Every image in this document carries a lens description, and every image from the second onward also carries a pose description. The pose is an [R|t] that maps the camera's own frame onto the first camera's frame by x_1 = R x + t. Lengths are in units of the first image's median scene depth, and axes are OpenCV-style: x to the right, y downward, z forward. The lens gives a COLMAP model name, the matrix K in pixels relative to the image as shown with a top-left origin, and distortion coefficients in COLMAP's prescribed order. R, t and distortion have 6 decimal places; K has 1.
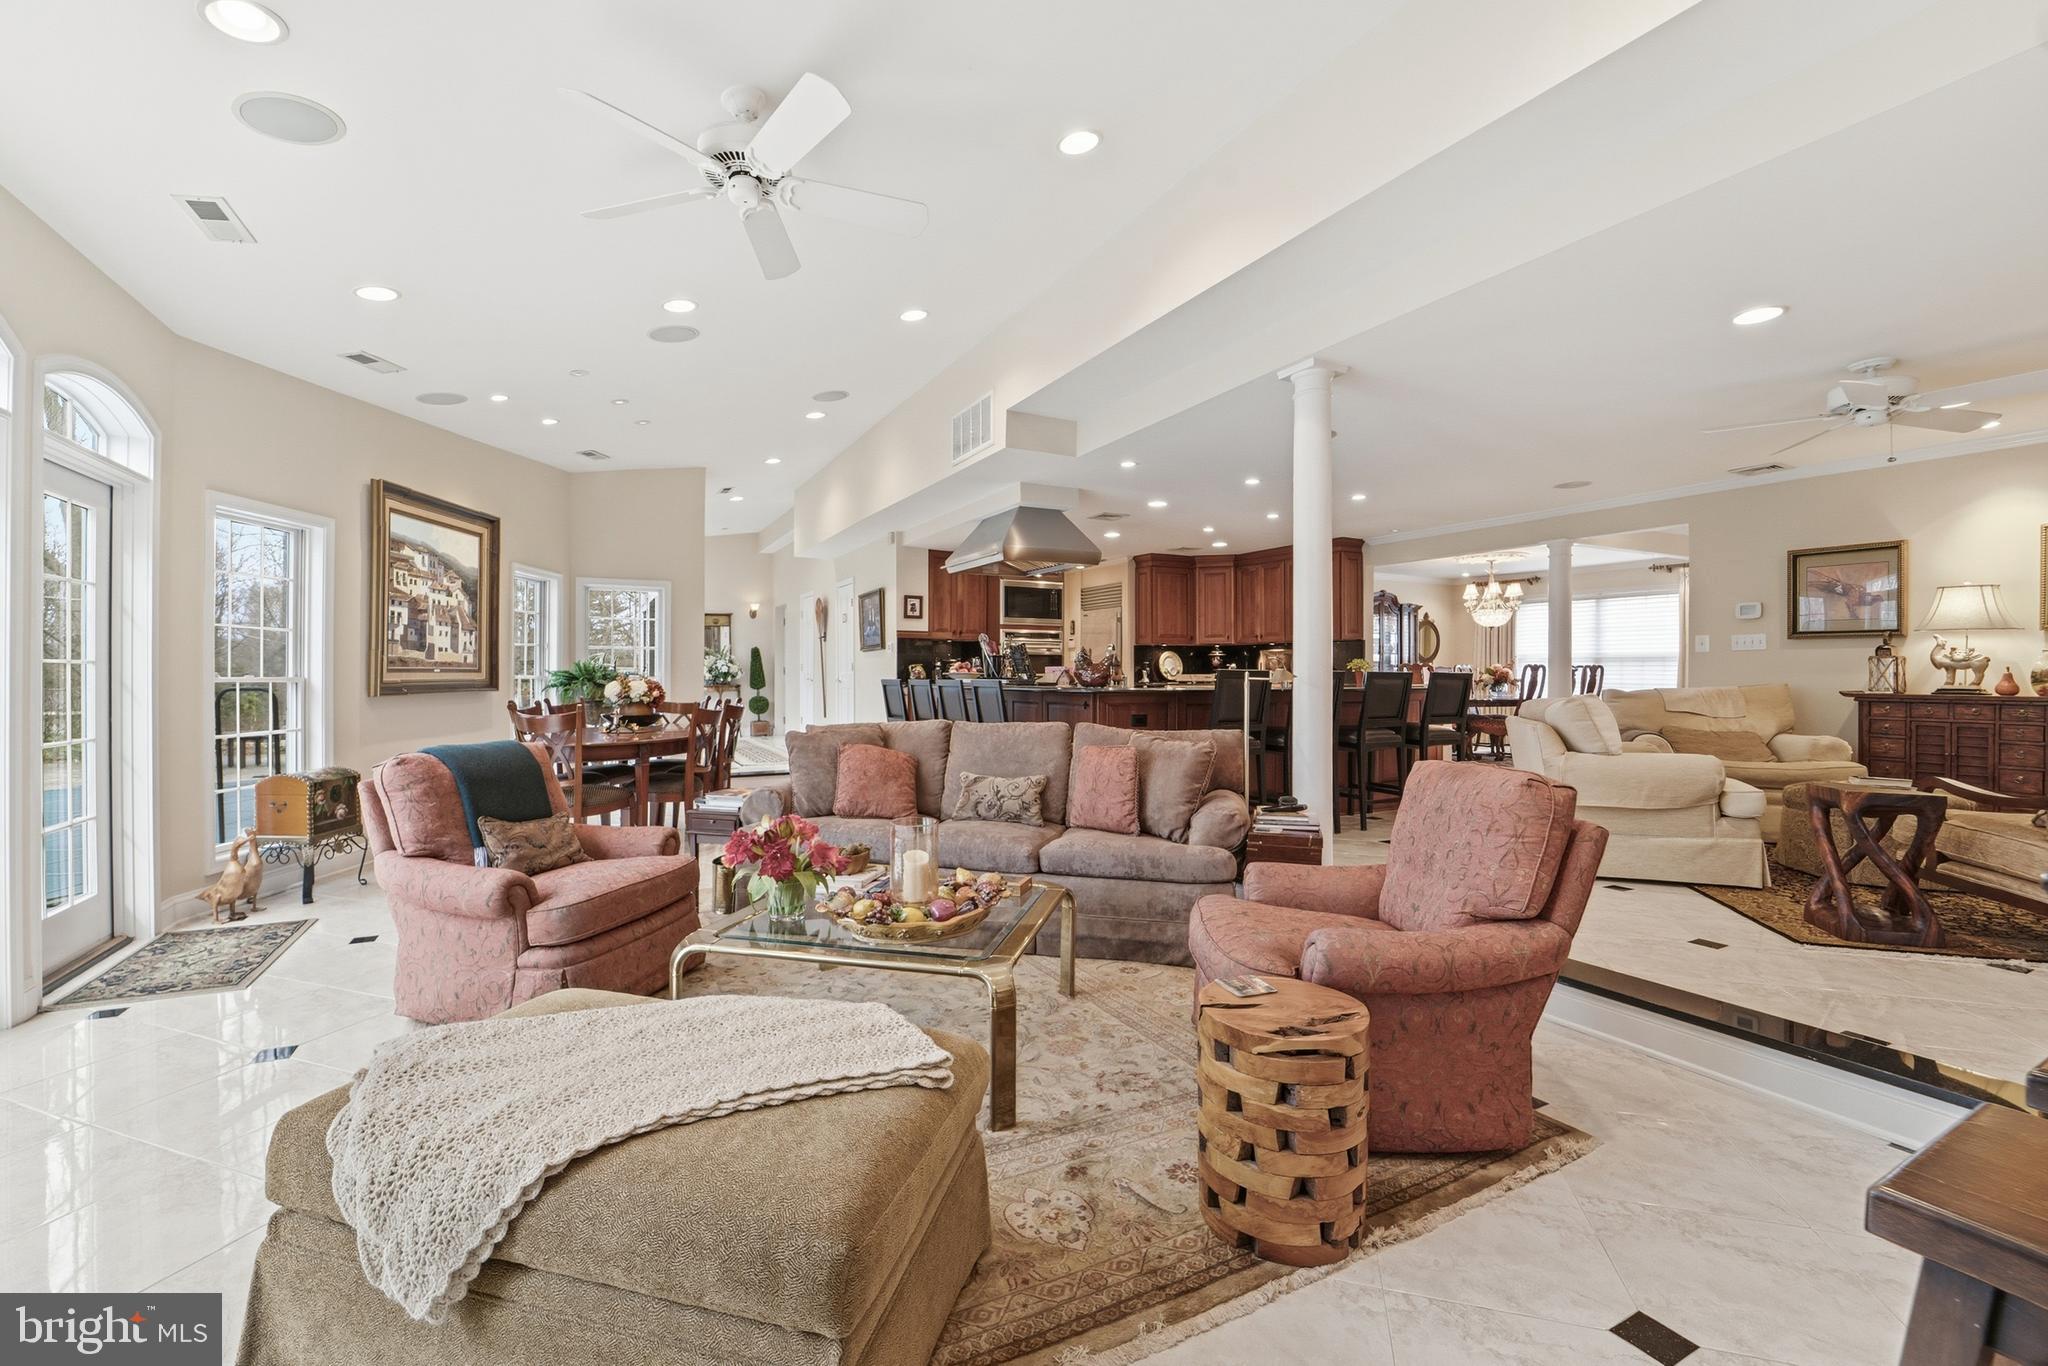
lens RADIAL K [[857.4, 0, 1002.6], [0, 857.4, 682.1], [0, 0, 1]] dist [-0.020702, -0.000161]
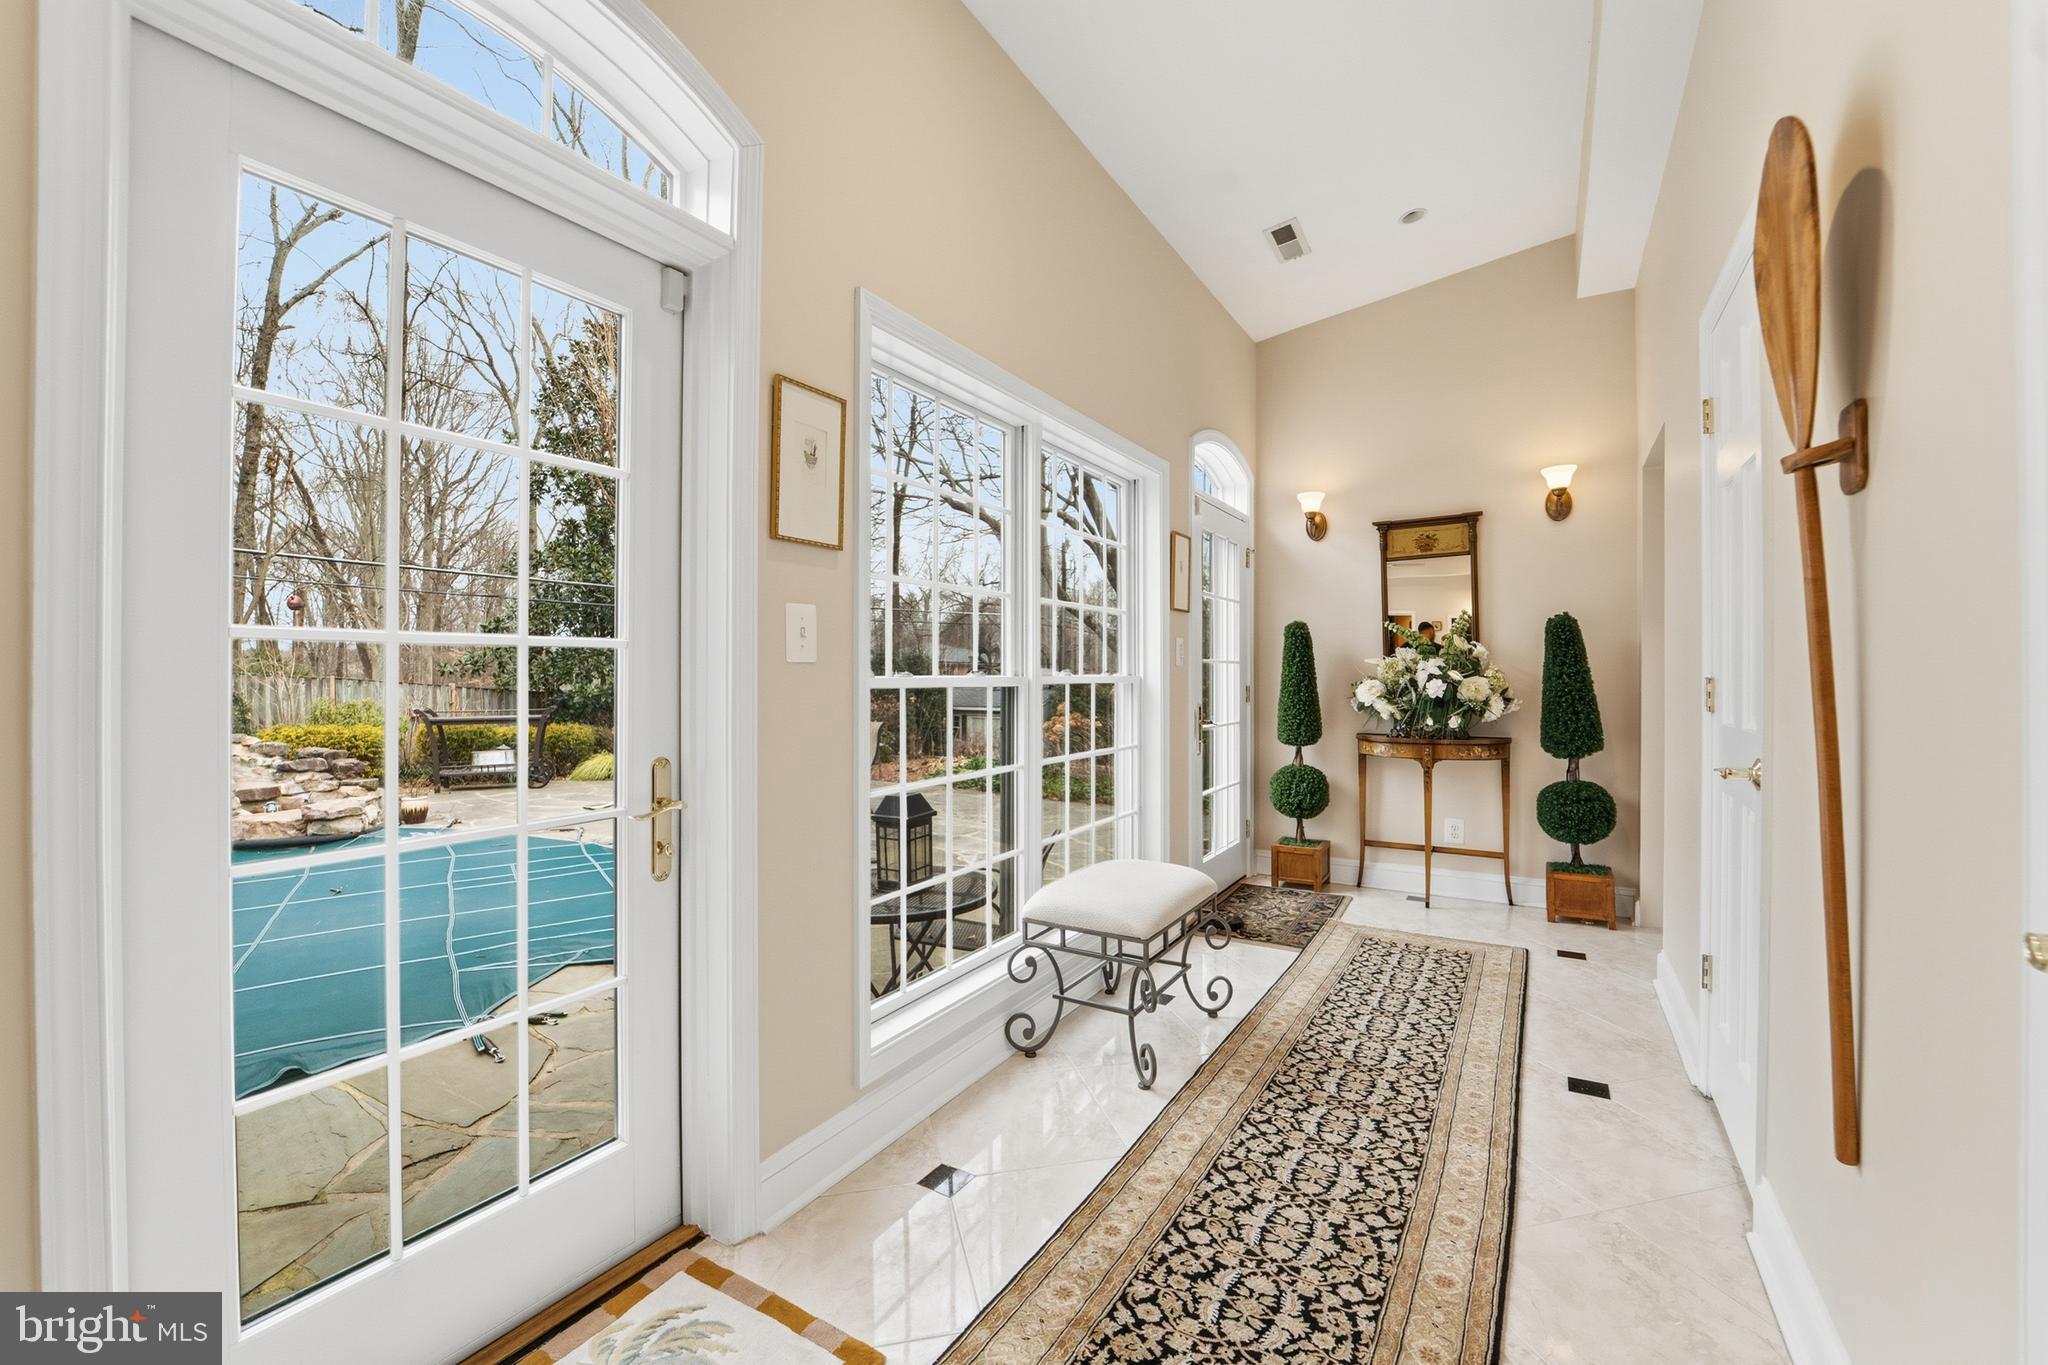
lens RADIAL K [[833.4, 0, 1014.7], [0, 833.4, 669.2], [0, 0, 1]] dist [-0.031095, -0.000299]
pose [[0.503241, -0.000963, -0.864145, -0.214085], [-0.012671, 0.999884, -0.008493, -0.026743], [0.864053, 0.015223, 0.503171, 1.071647]]
